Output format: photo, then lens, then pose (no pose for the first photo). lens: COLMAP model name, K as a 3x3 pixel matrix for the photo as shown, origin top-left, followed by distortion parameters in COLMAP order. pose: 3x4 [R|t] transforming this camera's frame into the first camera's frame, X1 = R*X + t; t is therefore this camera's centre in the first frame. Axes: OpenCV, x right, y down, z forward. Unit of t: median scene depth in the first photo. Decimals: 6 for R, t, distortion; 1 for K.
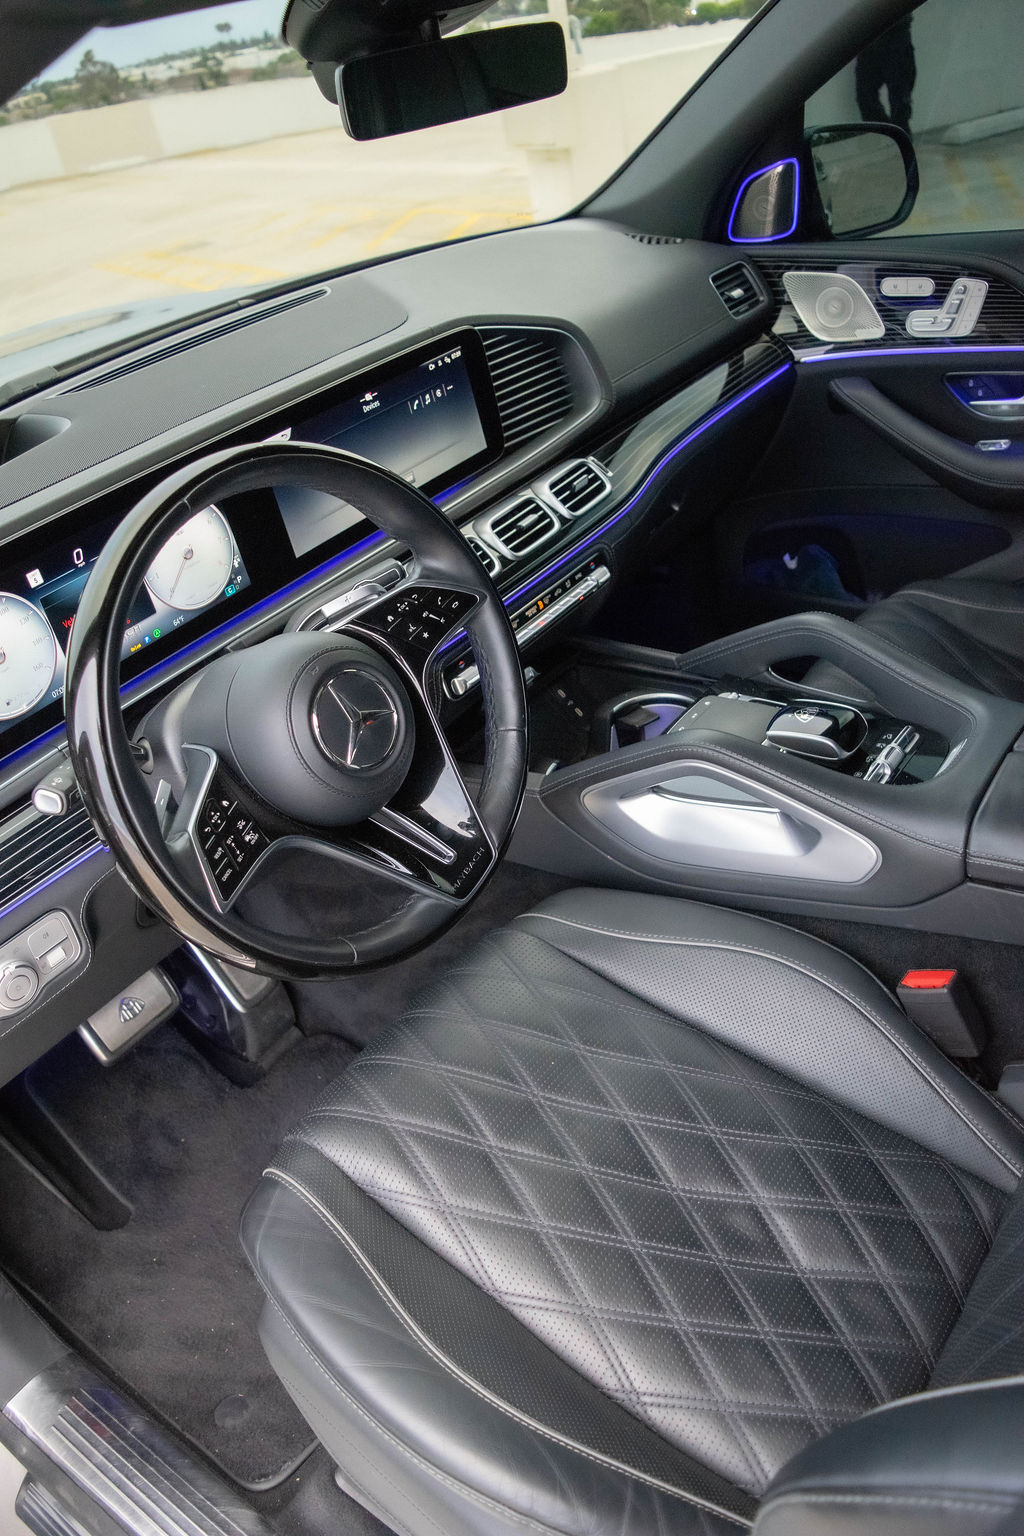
lens RADIAL K [[1229.7, 0, 508.9], [0, 1229.7, 784.8], [0, 0, 1]] dist [-0.089270, 0.002387]
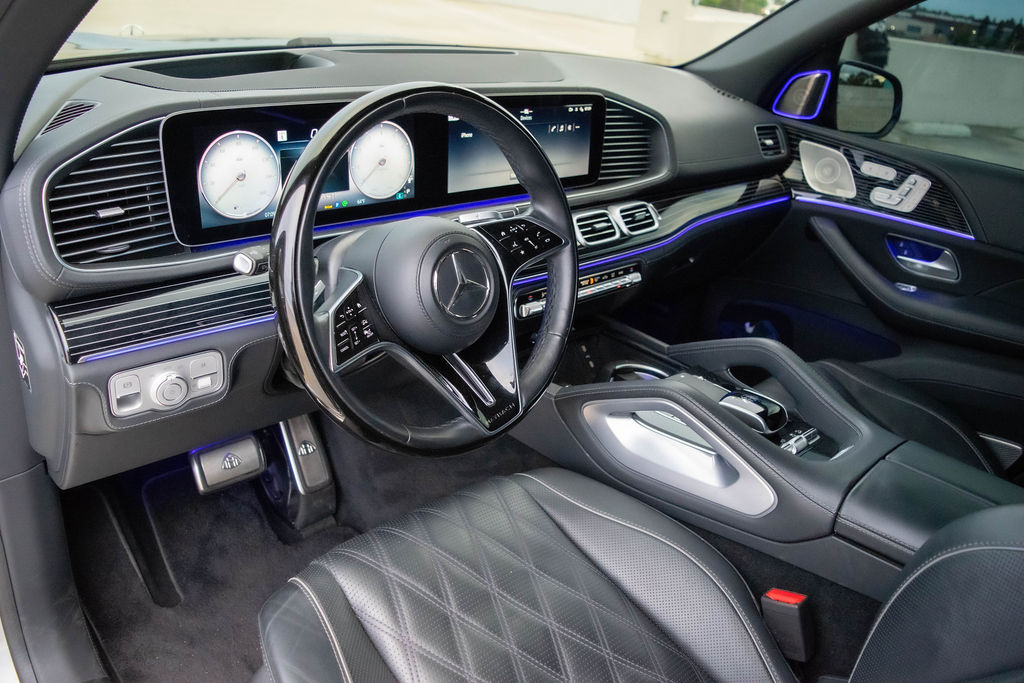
lens RADIAL K [[819.8, 0, 512.0], [0, 819.8, 341.5], [0, 0, 1]] dist [-0.089270, 0.002387]
pose [[0.950609, 0.308821, -0.031183, -0.013879], [-0.310207, 0.941775, -0.129734, 0.090744], [-0.010697, 0.132999, 0.991058, 0.042673]]
